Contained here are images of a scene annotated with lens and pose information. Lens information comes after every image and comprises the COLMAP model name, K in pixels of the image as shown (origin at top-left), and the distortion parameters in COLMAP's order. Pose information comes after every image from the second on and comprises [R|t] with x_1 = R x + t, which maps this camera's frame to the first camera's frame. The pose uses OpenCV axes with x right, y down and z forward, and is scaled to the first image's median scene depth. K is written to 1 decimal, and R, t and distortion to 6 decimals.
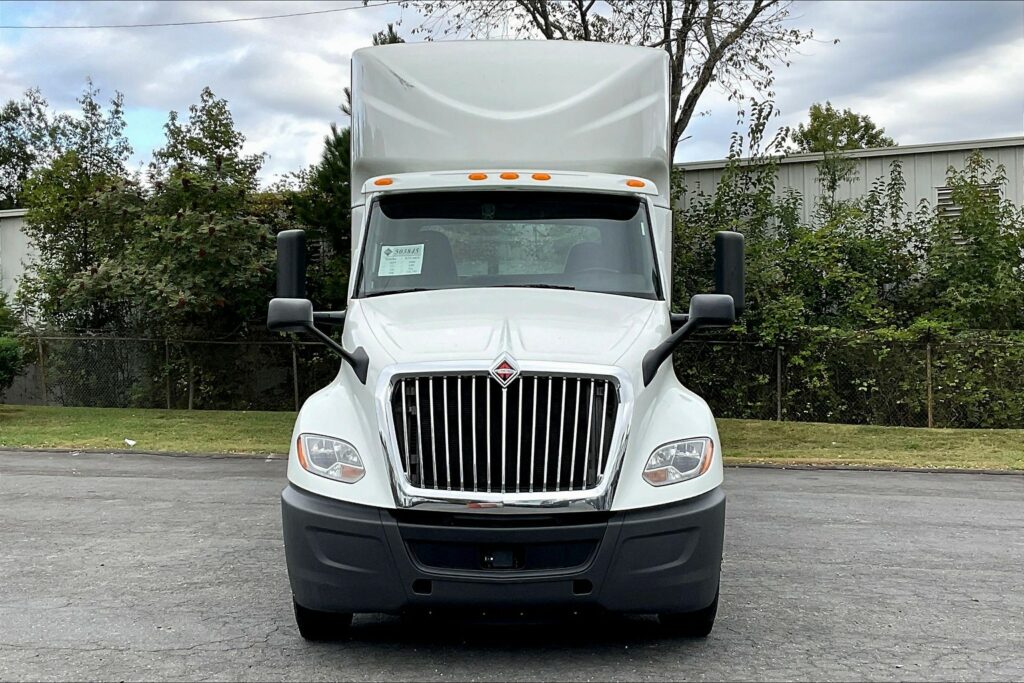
lens RADIAL K [[1360.5, 0, 507.4], [0, 1360.5, 344.1], [0, 0, 1]] dist [0.107506, 0.045183]
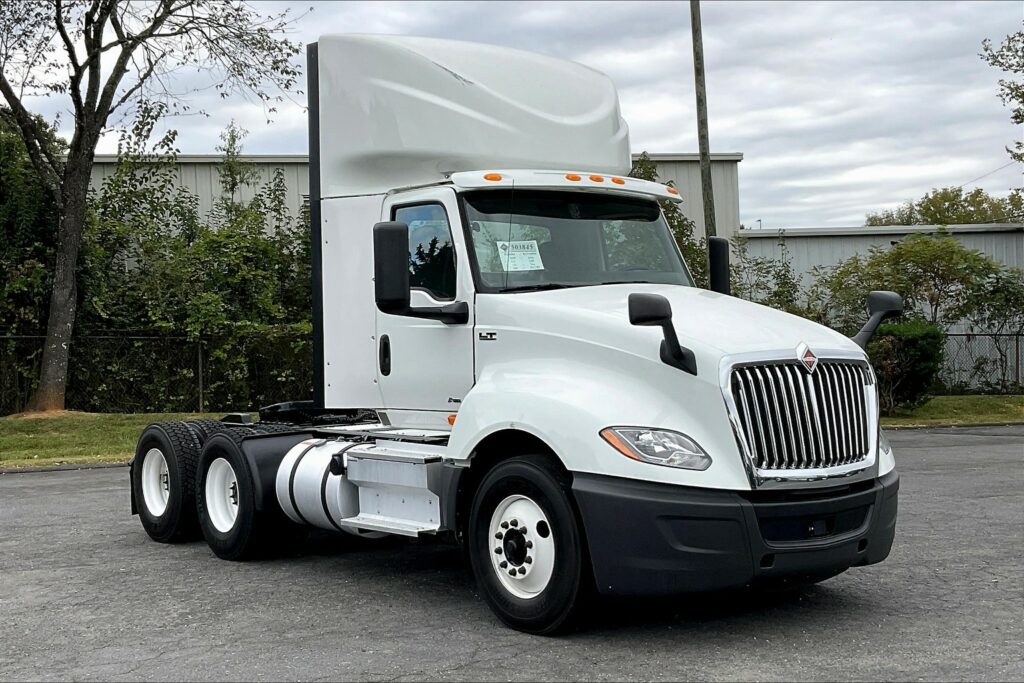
lens RADIAL K [[1307.4, 0, 476.3], [0, 1307.4, 324.8], [0, 0, 1]] dist [0.128595, 0.025351]
pose [[0.807289, -0.009247, 0.590084, -0.216704], [0.015642, 0.999861, -0.005730, -0.001487], [-0.589949, 0.013856, 0.807322, 0.073875]]
